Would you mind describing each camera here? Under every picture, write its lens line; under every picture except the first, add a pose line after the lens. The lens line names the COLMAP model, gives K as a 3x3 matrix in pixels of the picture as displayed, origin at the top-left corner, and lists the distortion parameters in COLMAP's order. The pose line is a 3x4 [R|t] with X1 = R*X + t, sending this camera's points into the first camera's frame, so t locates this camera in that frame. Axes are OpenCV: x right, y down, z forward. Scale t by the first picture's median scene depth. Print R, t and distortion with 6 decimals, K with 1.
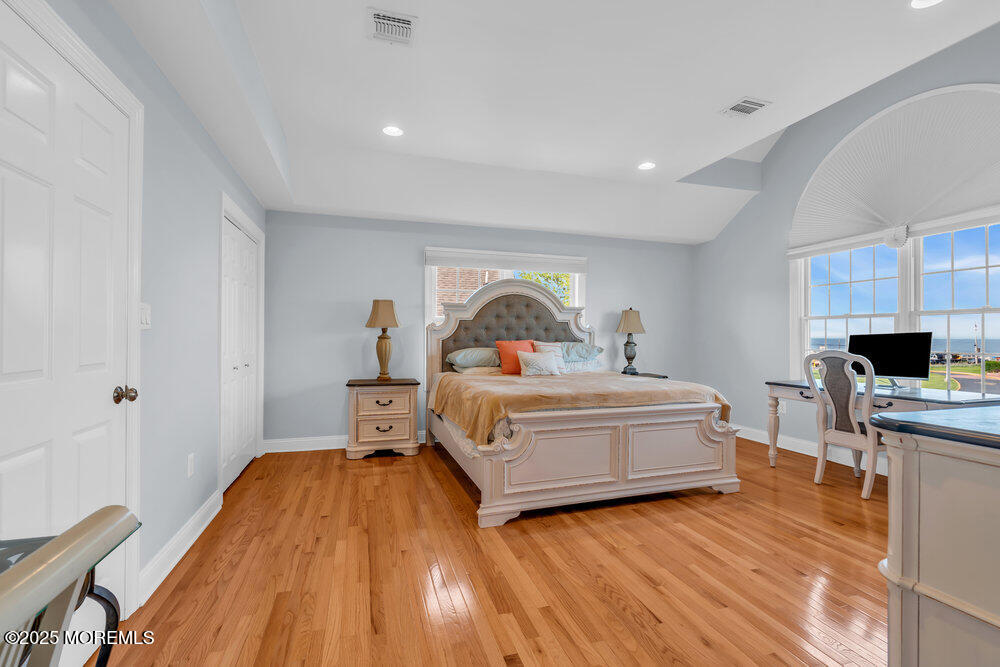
lens RADIAL K [[449.7, 0, 508.3], [0, 449.7, 334.3], [0, 0, 1]] dist [-0.008963, 0.001403]
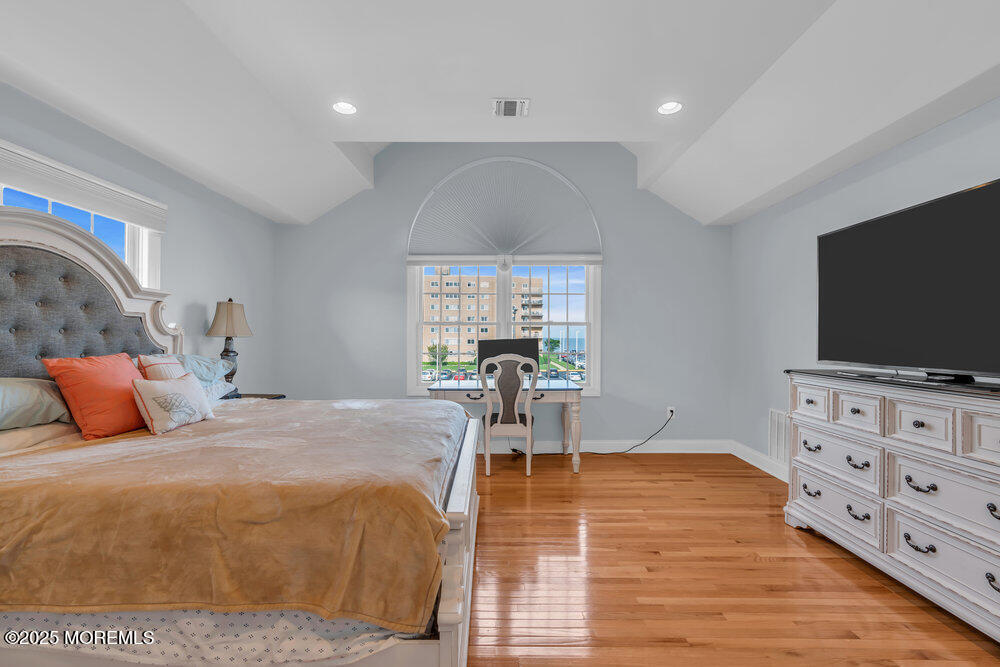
lens RADIAL K [[449.7, 0, 501.4], [0, 449.7, 332.9], [0, 0, 1]] dist [-0.008963, 0.001403]
pose [[0.314389, 0.007169, 0.949267, -0.250239], [-0.007930, 0.999956, -0.004925, -0.009158], [-0.949261, -0.005979, 0.314432, 0.448346]]
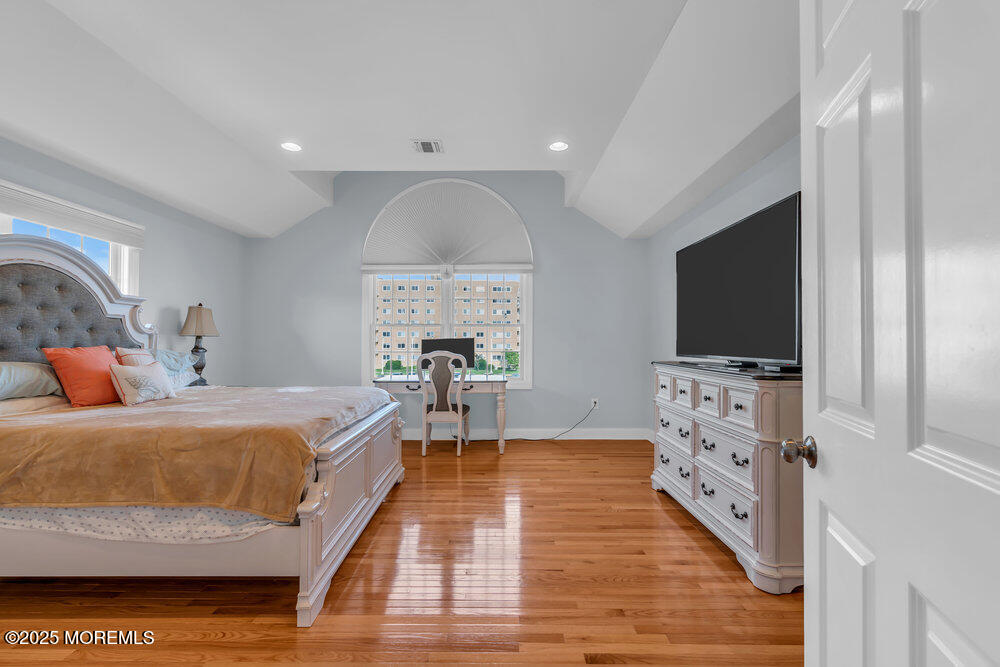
lens RADIAL K [[449.7, 0, 499.4], [0, 449.7, 334.5], [0, 0, 1]] dist [-0.008963, 0.001403]
pose [[0.310818, 0.012905, 0.950382, -0.333690], [-0.006996, 0.999912, -0.011290, 0.000004], [-0.950444, -0.003139, 0.310881, 0.285681]]
